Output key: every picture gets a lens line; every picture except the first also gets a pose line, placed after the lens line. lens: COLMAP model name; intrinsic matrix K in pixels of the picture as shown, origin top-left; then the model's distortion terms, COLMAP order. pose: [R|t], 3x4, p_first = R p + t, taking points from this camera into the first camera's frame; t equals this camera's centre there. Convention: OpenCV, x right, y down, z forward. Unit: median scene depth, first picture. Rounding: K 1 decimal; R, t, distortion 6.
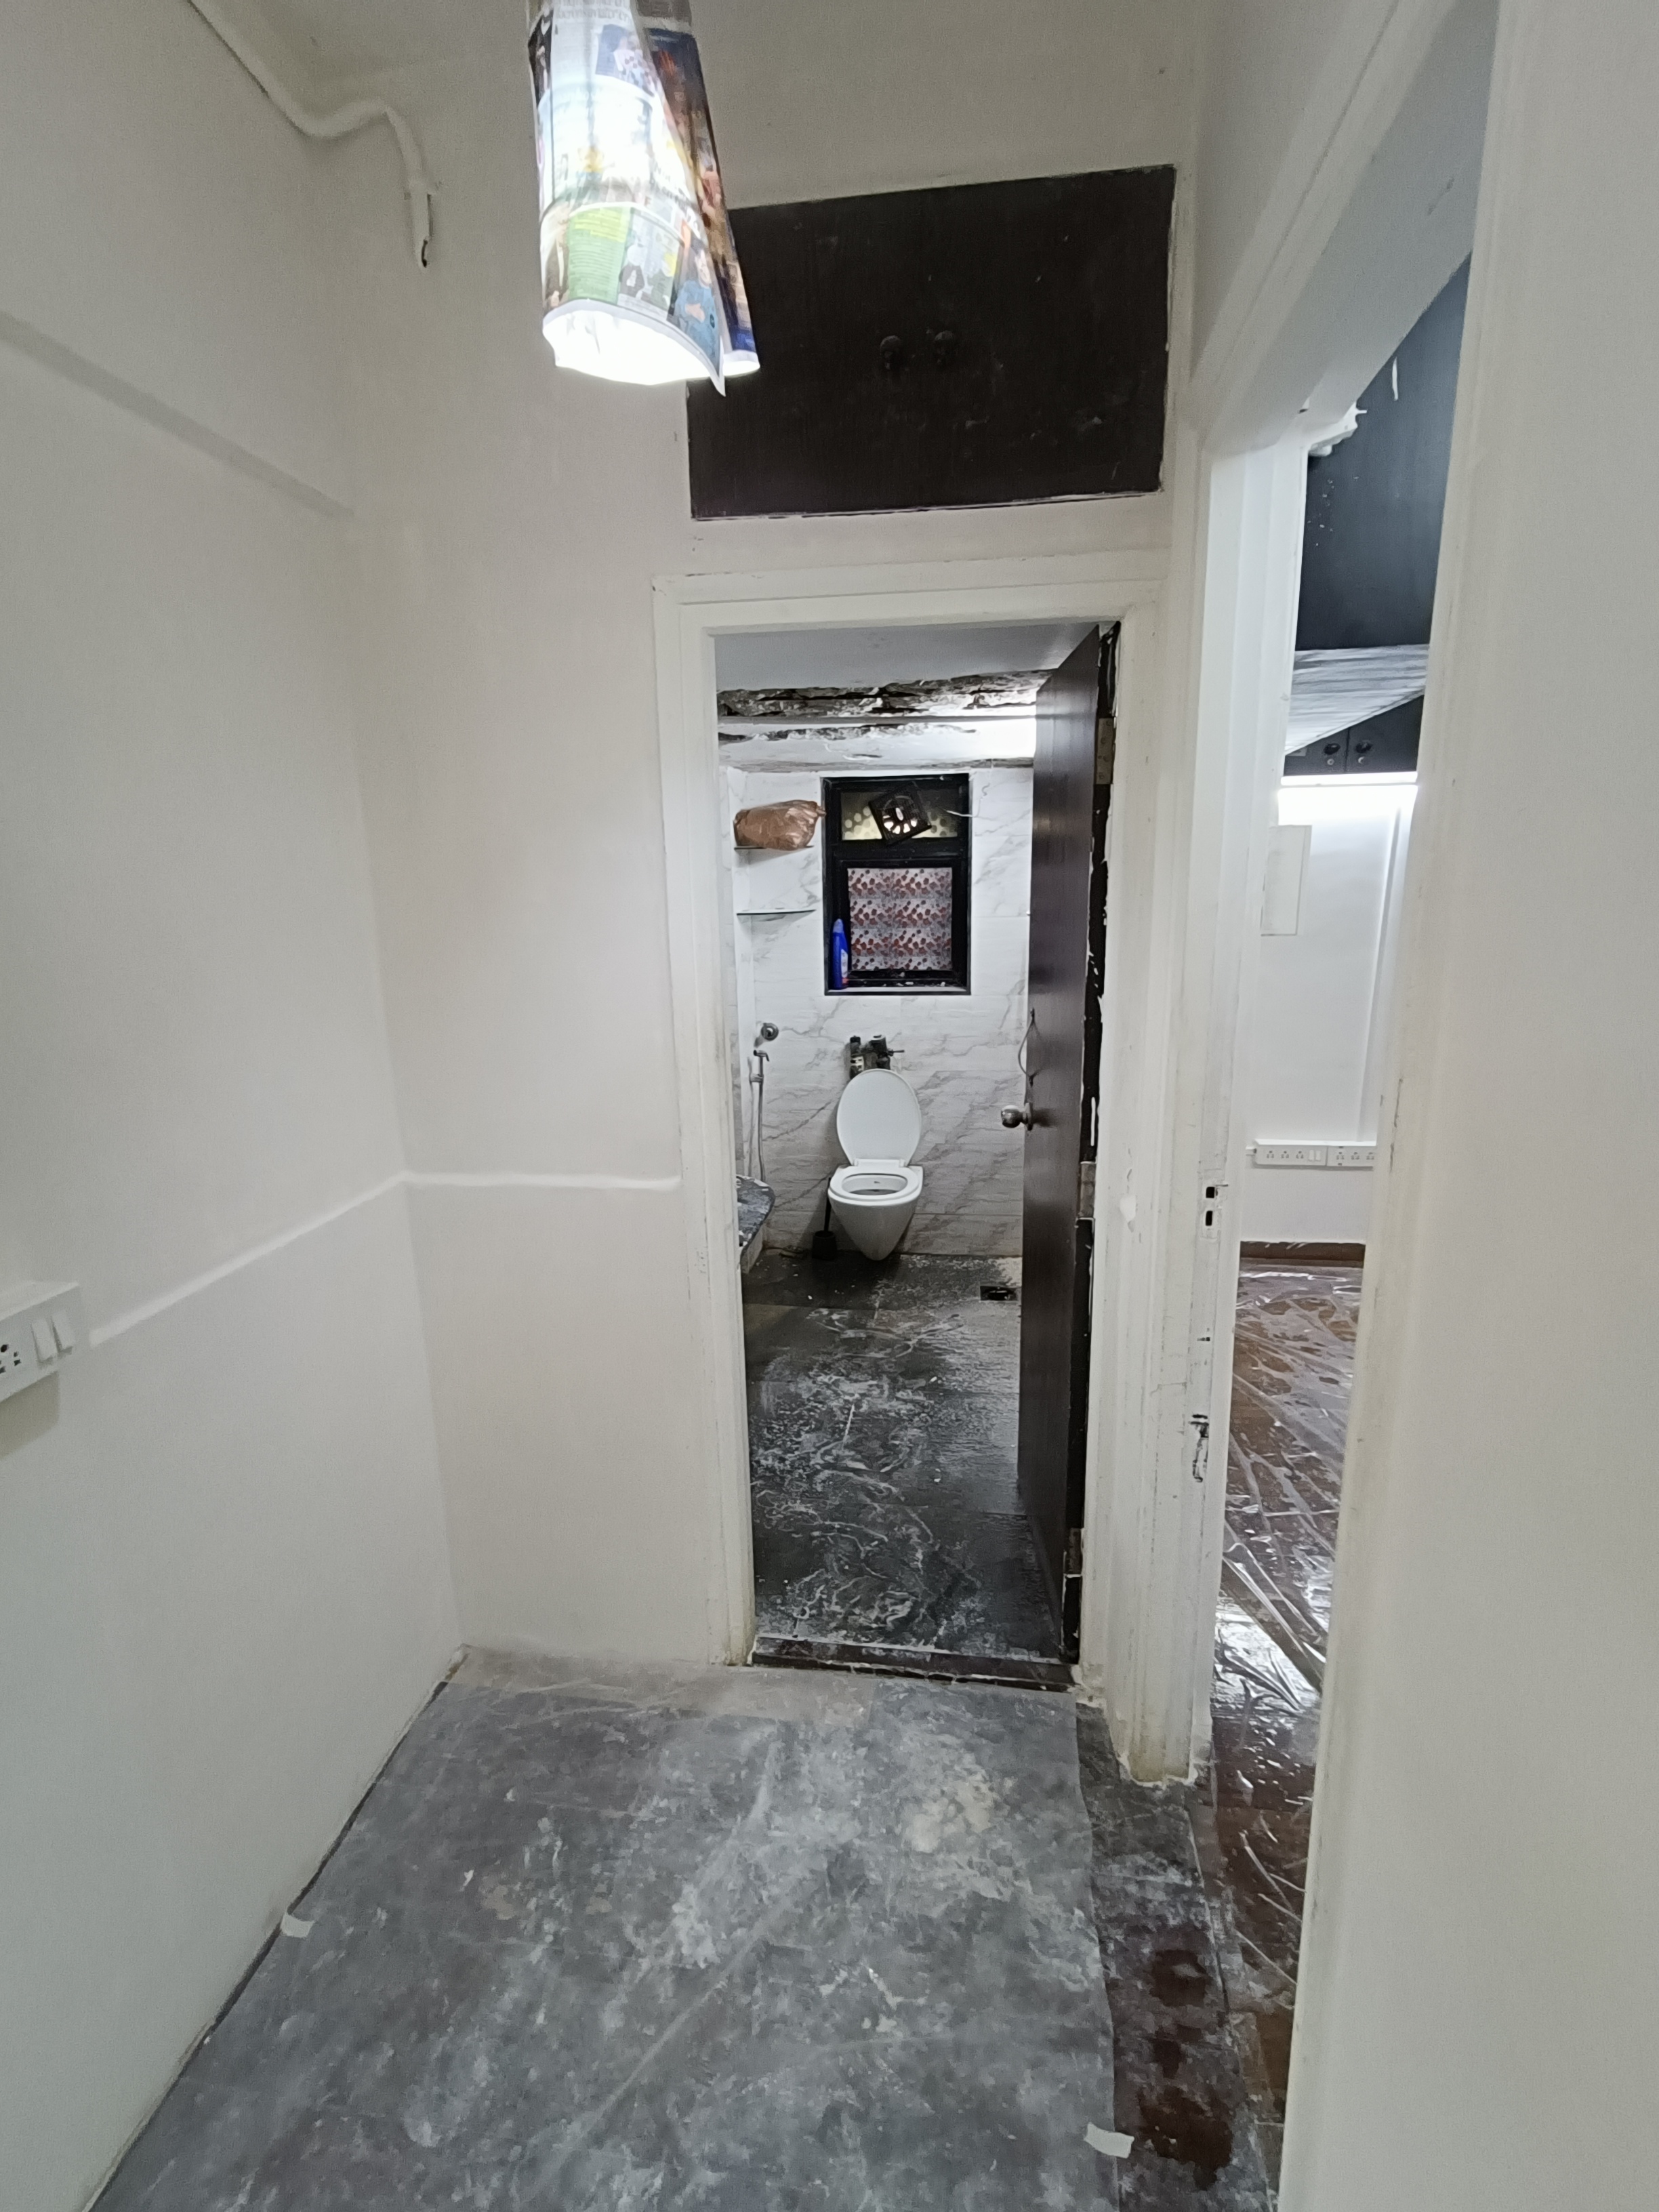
lens RADIAL K [[1023.9, 0, 826.6], [0, 1023.9, 1103.5], [0, 0, 1]] dist [0.000381, 0.000397]
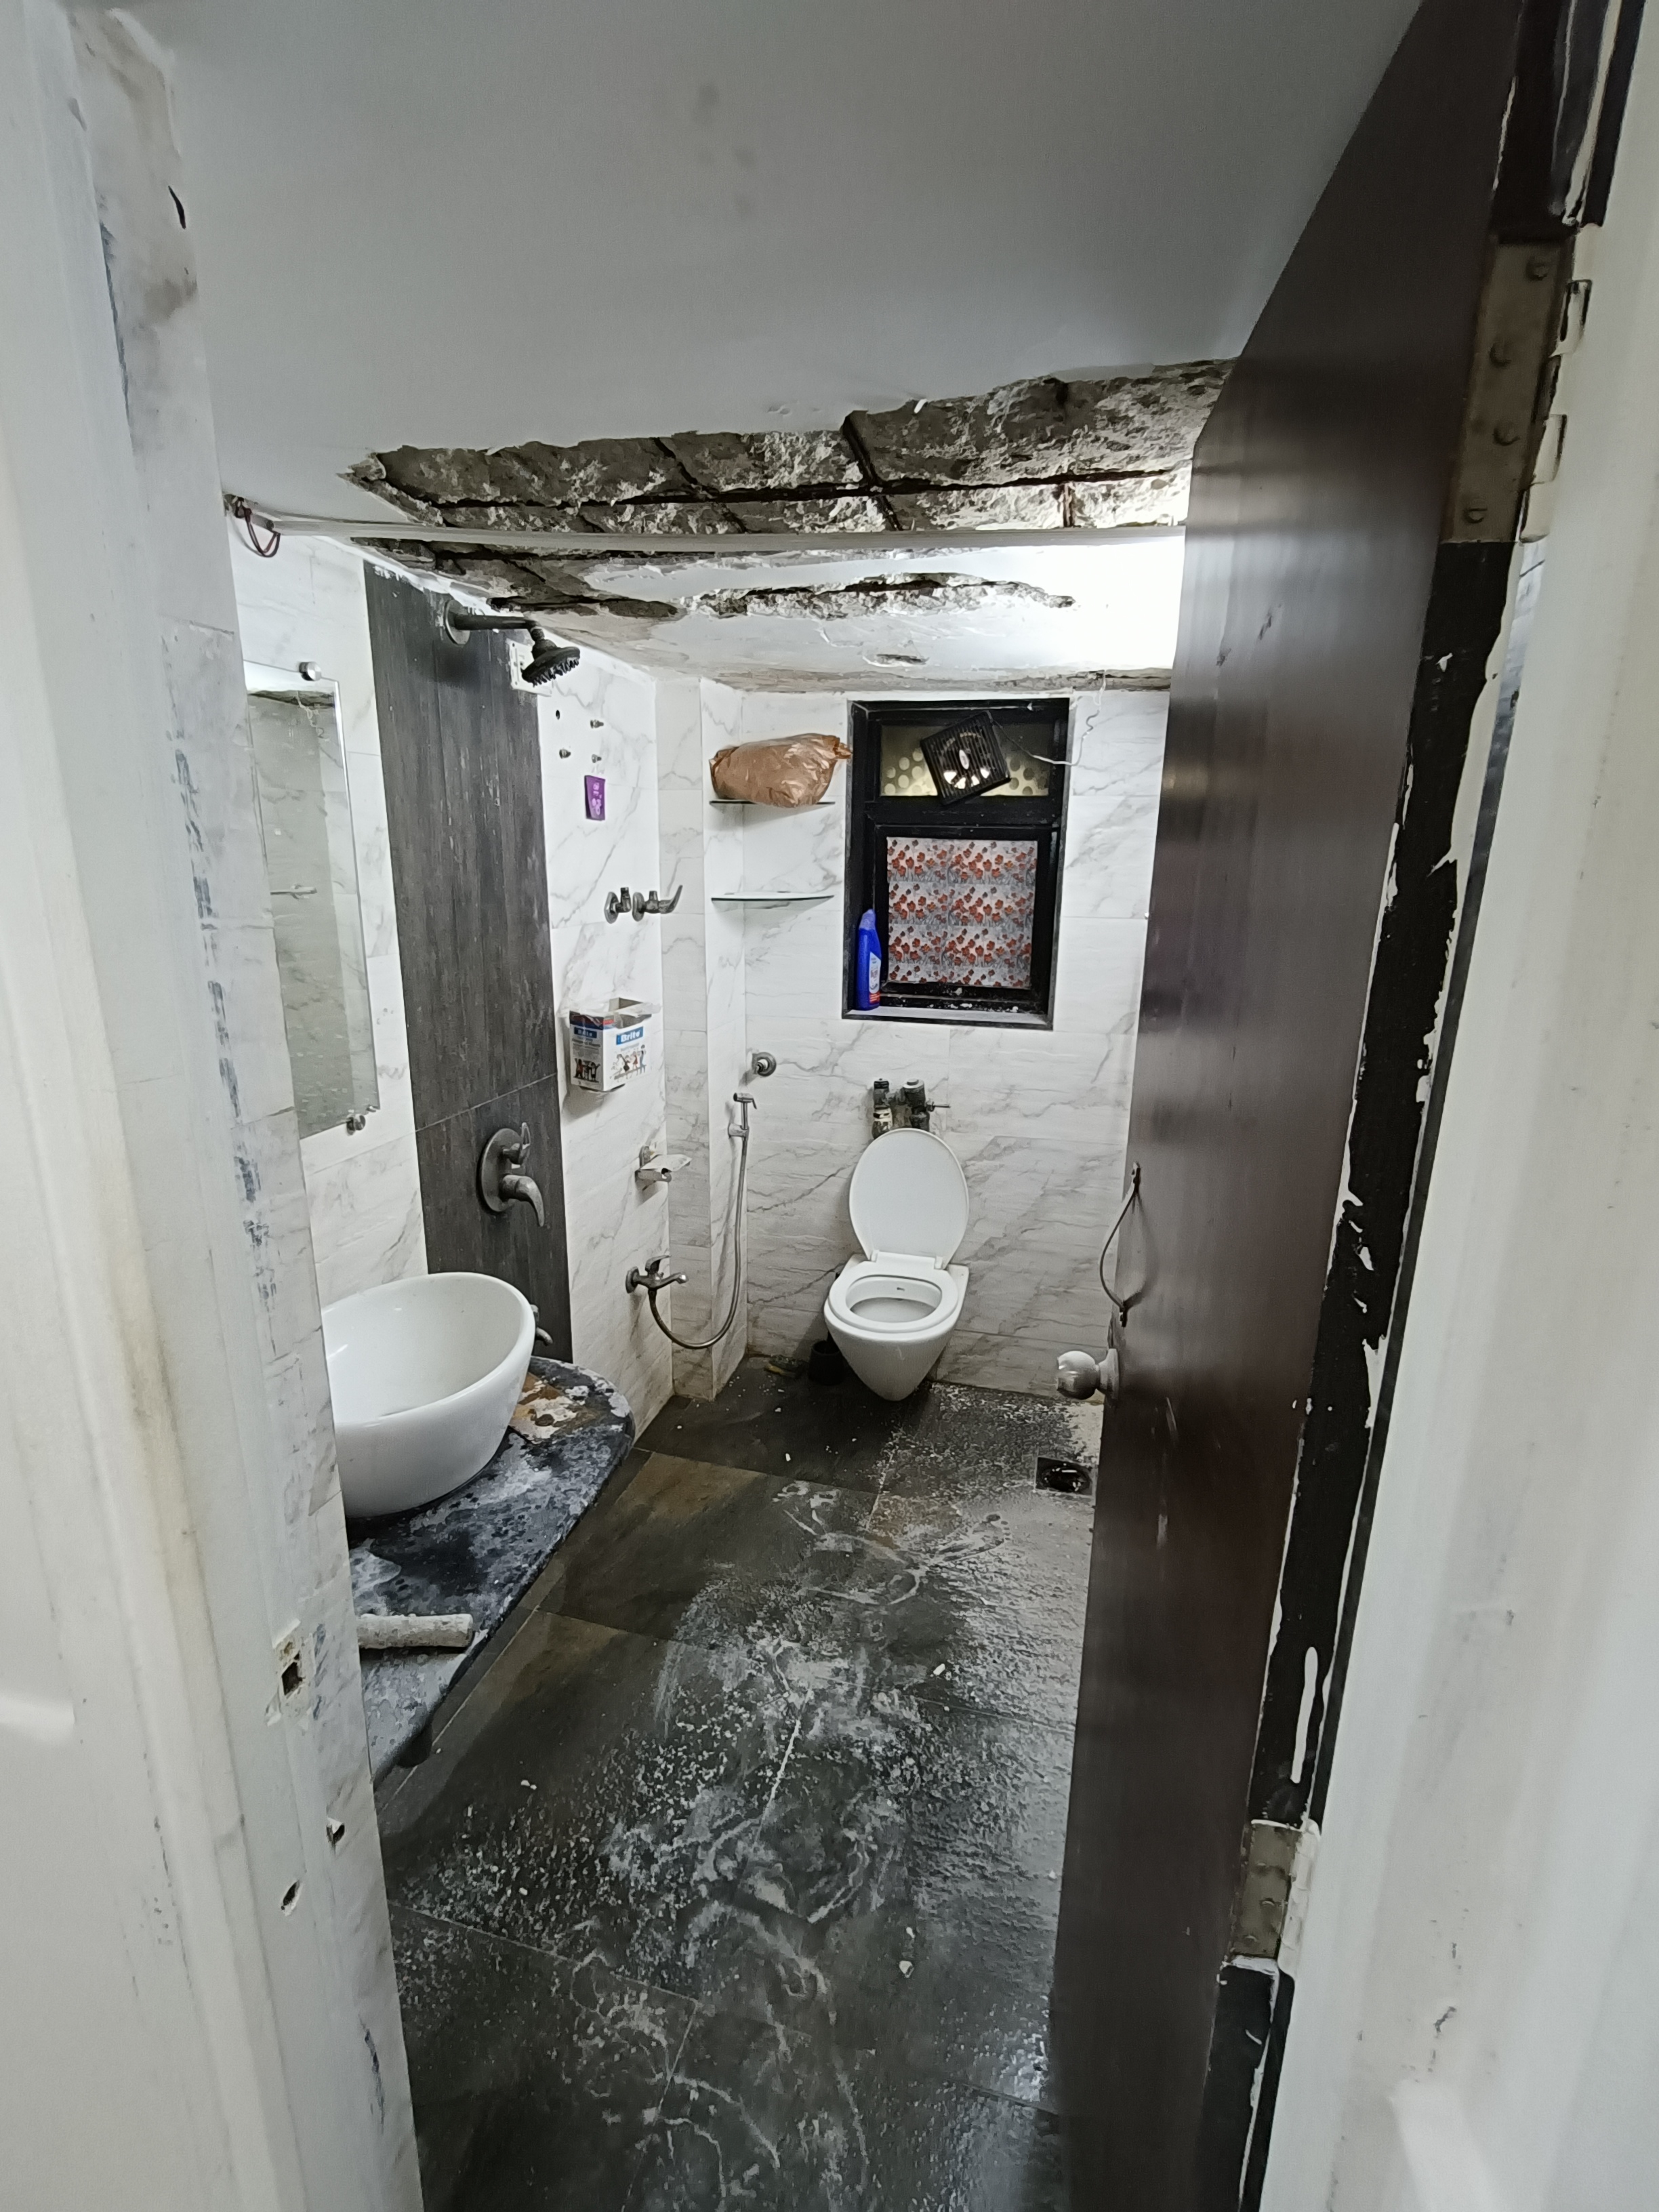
lens RADIAL K [[1023.9, 0, 826.7], [0, 1023.9, 1106.4], [0, 0, 1]] dist [0.000381, 0.000397]
pose [[0.993410, 0.059335, -0.098059, 0.062339], [-0.055643, 0.997650, 0.039966, -0.075702], [0.100200, -0.034247, 0.994378, 0.310627]]
